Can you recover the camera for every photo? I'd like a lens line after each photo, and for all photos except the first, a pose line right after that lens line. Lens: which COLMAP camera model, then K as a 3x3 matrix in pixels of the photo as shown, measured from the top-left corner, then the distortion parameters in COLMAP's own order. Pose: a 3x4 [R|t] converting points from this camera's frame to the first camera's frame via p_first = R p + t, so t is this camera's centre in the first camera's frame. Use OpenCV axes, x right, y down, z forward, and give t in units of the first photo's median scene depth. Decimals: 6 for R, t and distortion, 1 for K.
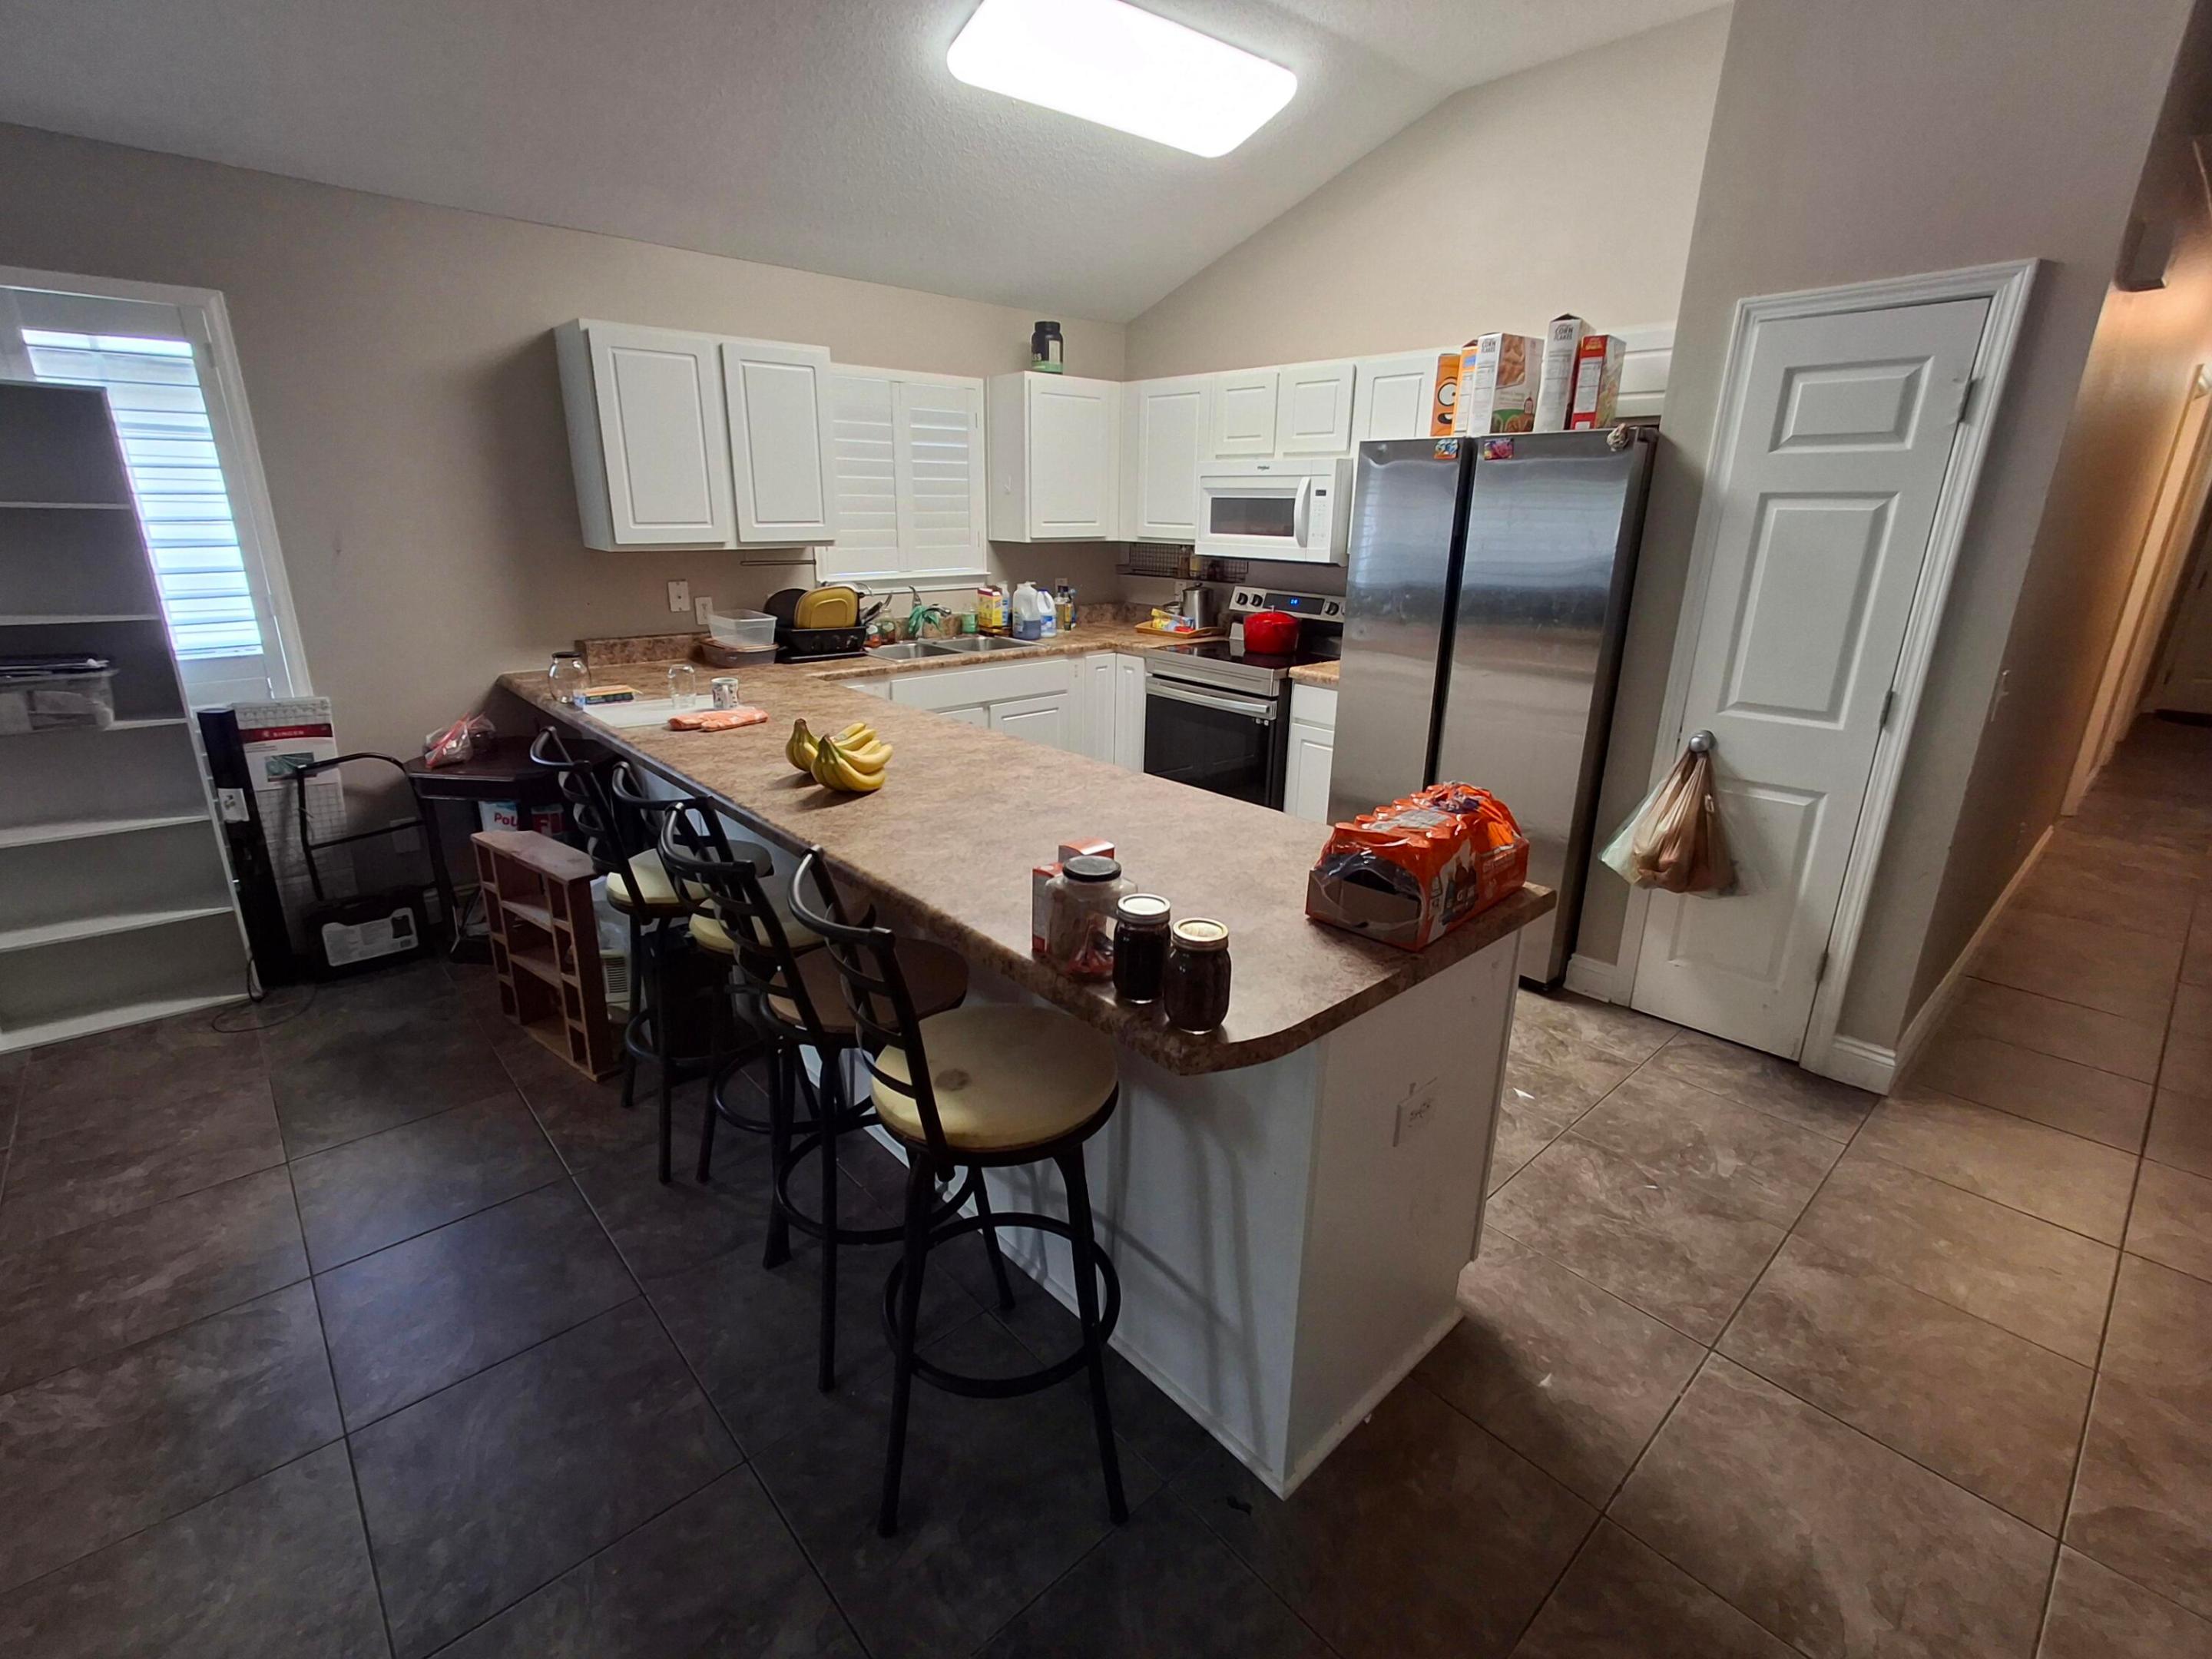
lens RADIAL K [[1013.6, 0, 1081.4], [0, 1013.6, 809.6], [0, 0, 1]] dist [0.006209, -0.000401]
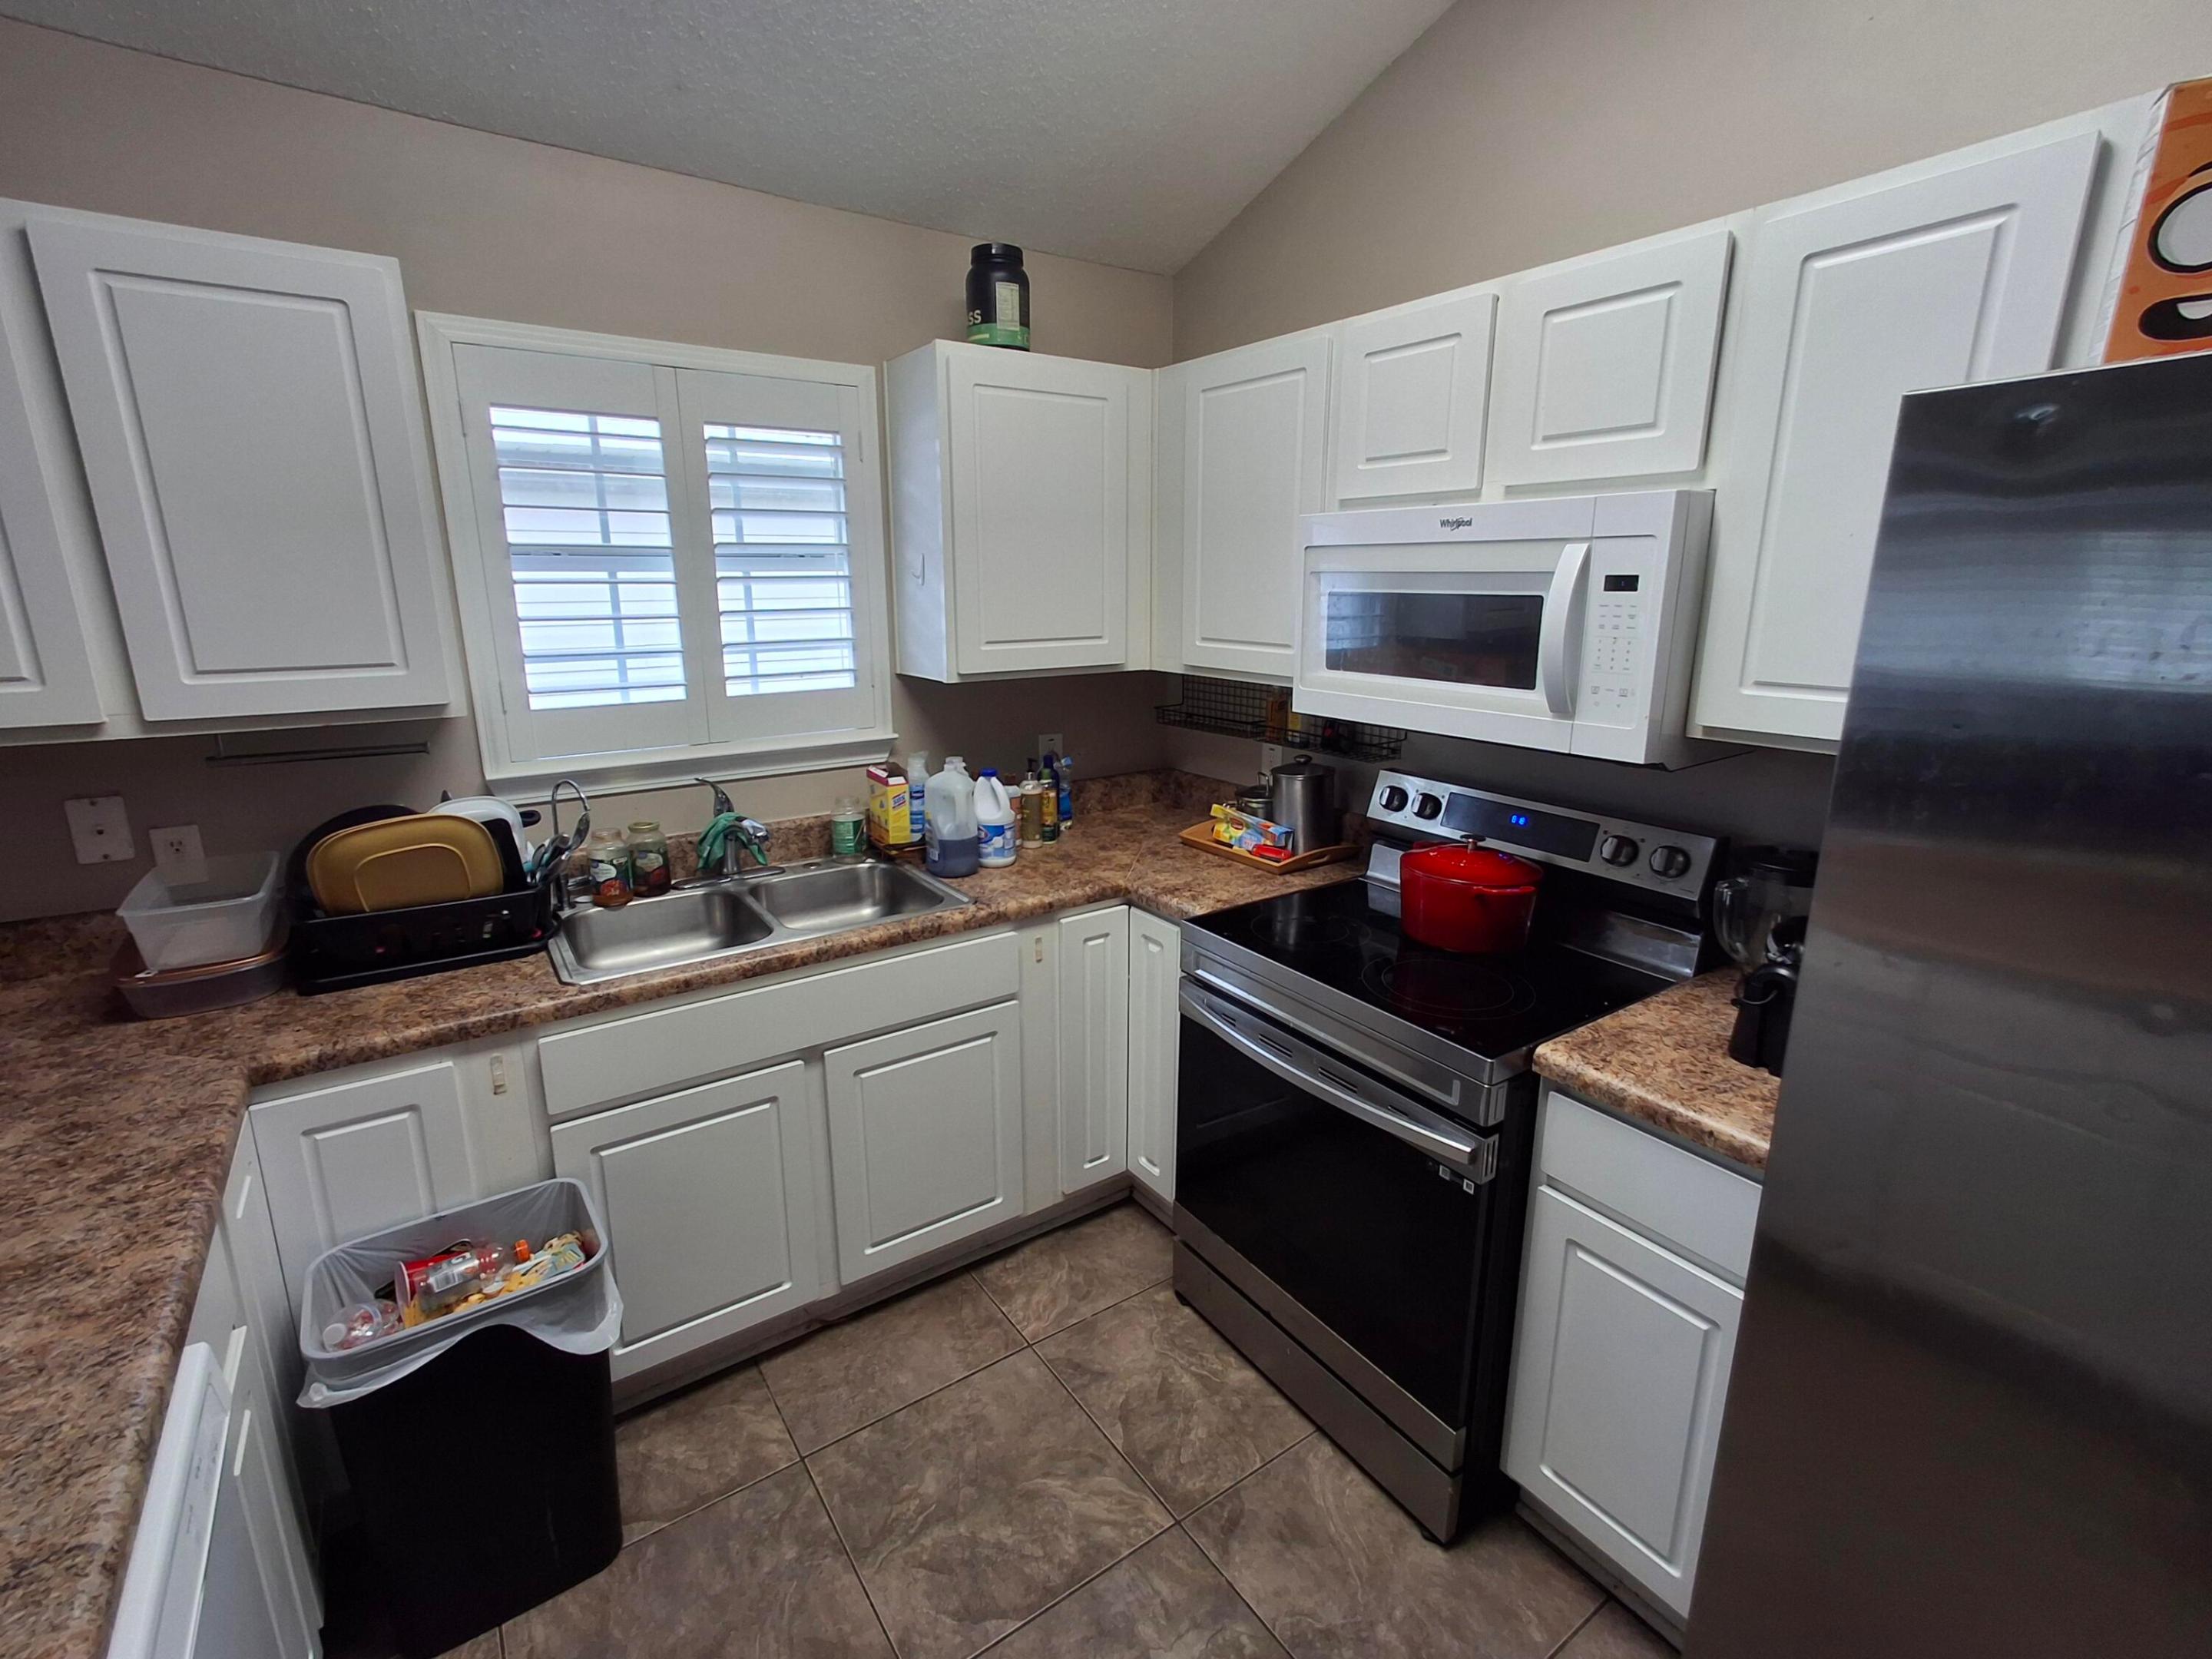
lens RADIAL K [[1013.6, 0, 1081.4], [0, 1013.6, 809.6], [0, 0, 1]] dist [0.006209, -0.000401]
pose [[0.992200, 0.015307, -0.123716, 0.077870], [-0.023790, 0.997443, -0.067383, -0.182671], [0.122369, 0.069801, 0.990027, 0.560083]]
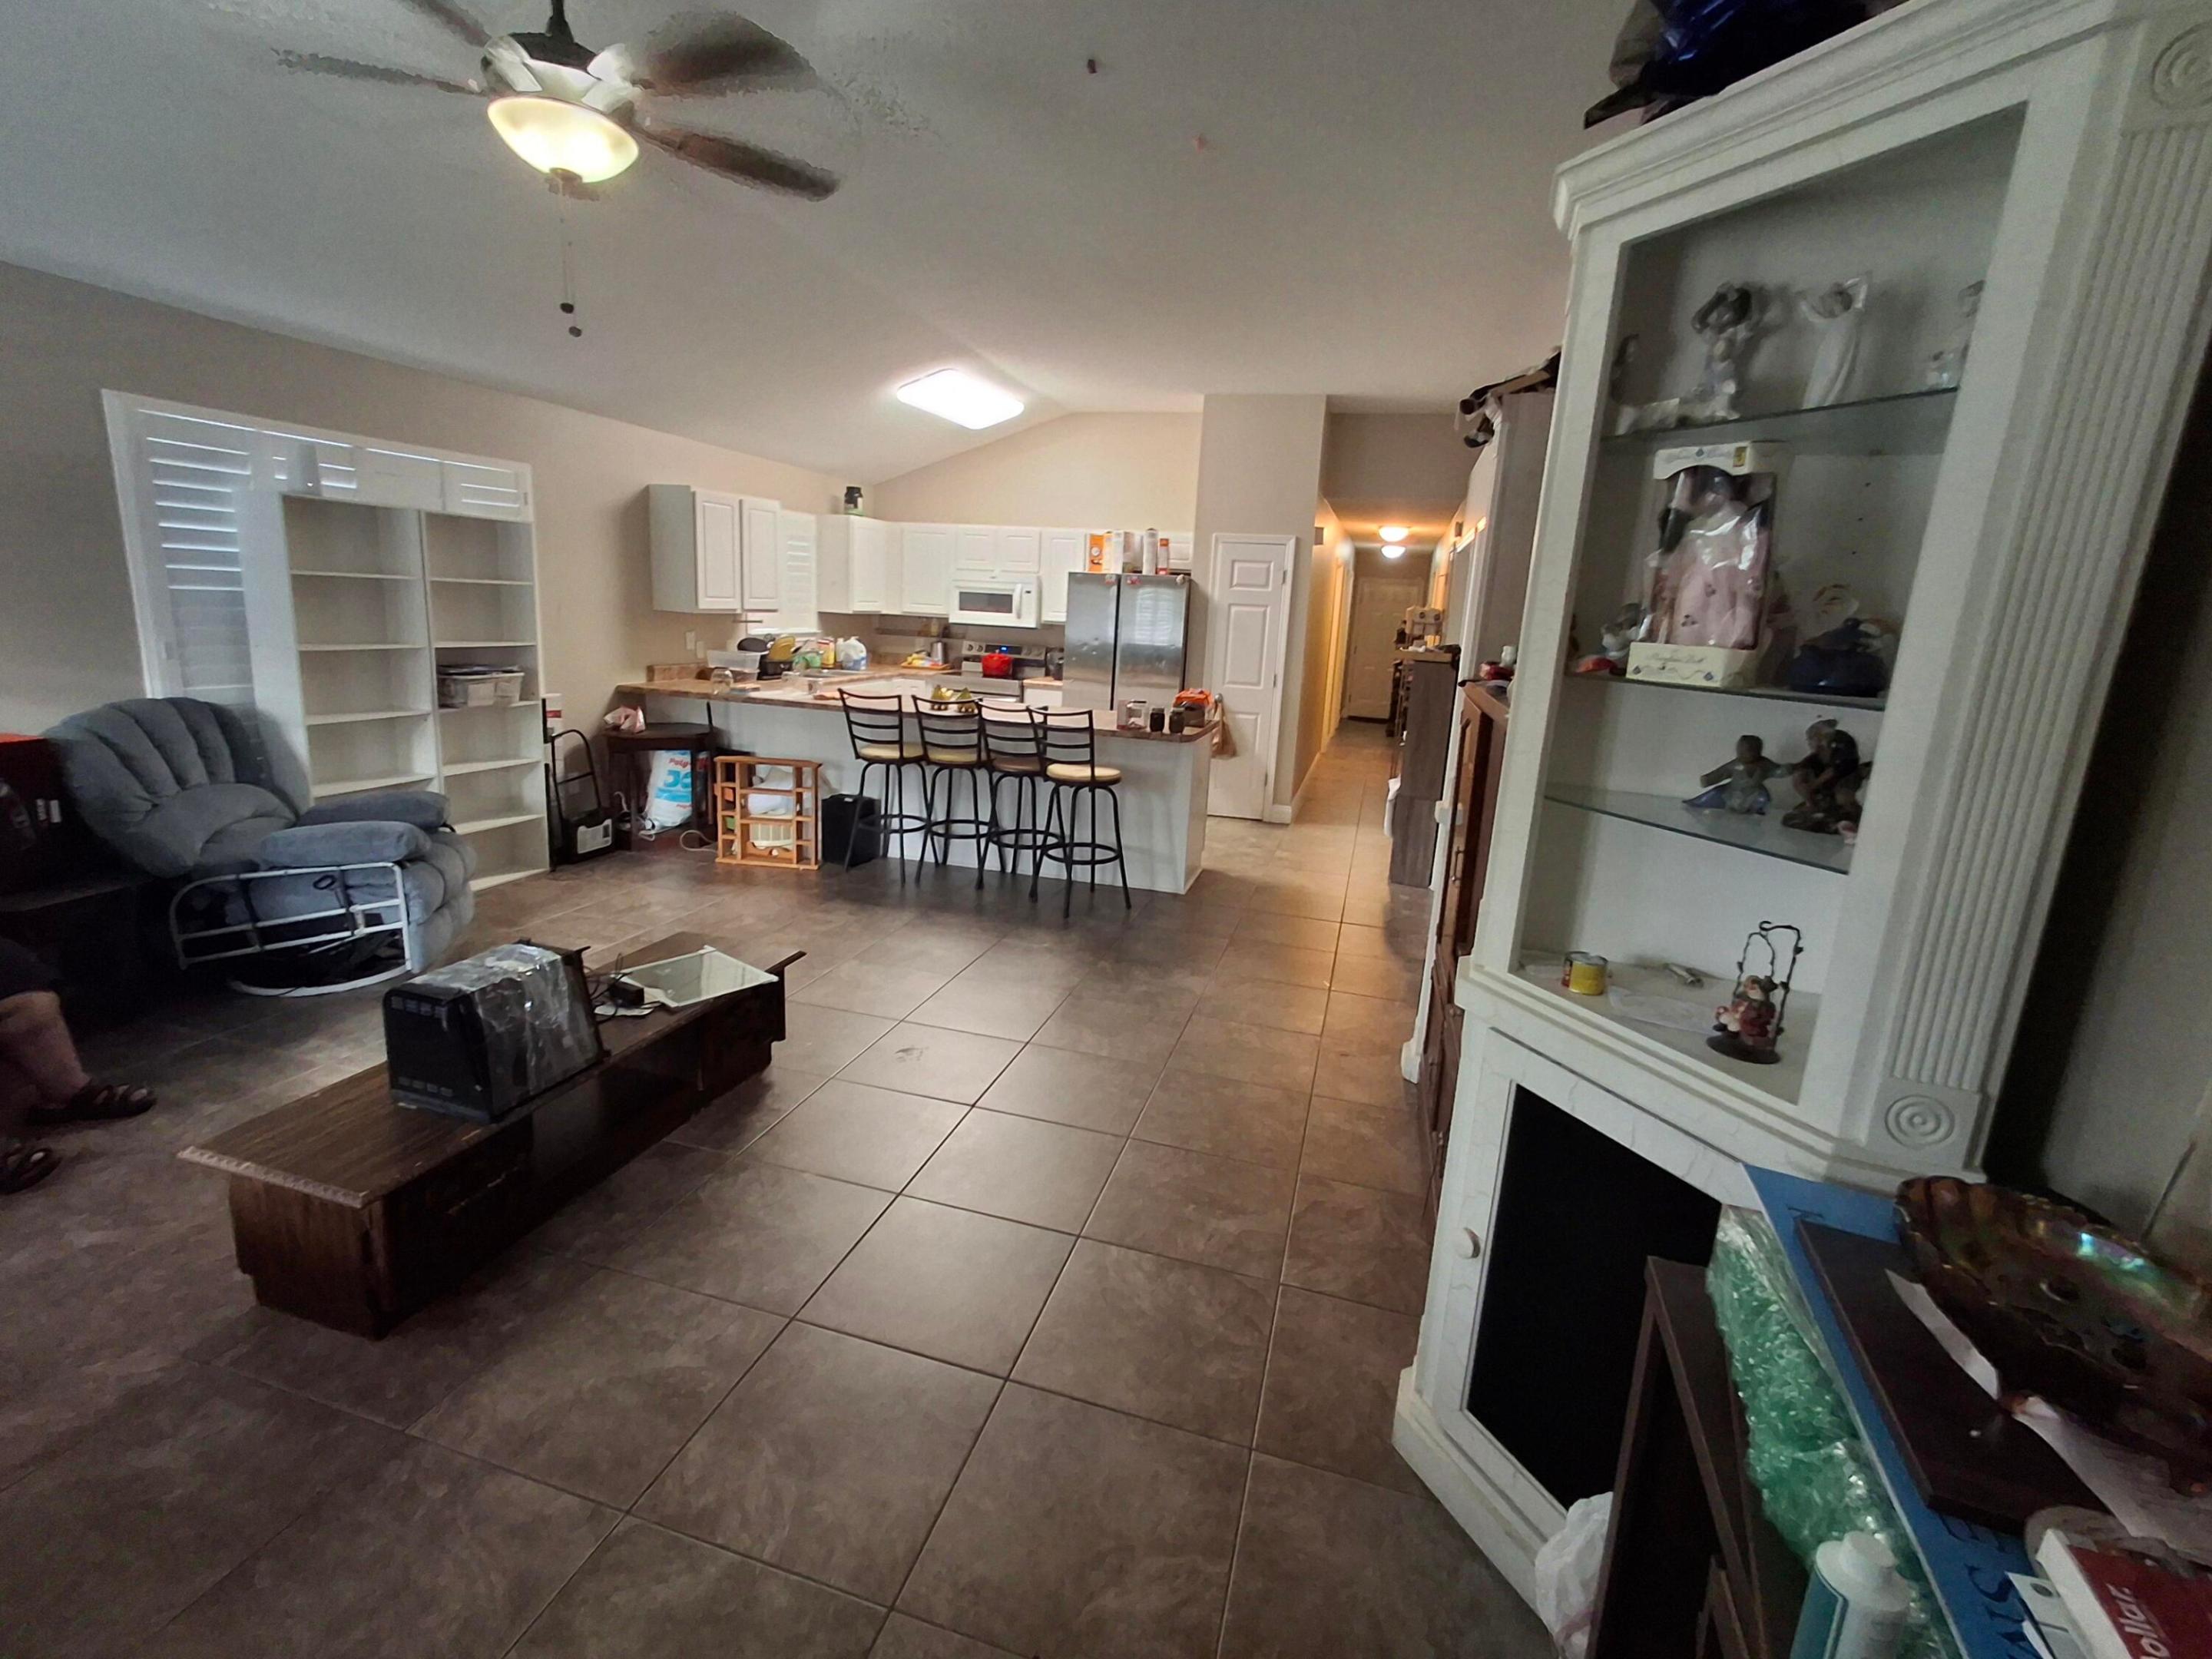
lens RADIAL K [[1013.6, 0, 1081.4], [0, 1013.6, 809.6], [0, 0, 1]] dist [0.006209, -0.000401]
pose [[0.852573, -0.075273, 0.517159, -0.664825], [0.112494, 0.992808, -0.040950, 0.181554], [-0.510358, 0.093091, 0.854909, -0.636499]]
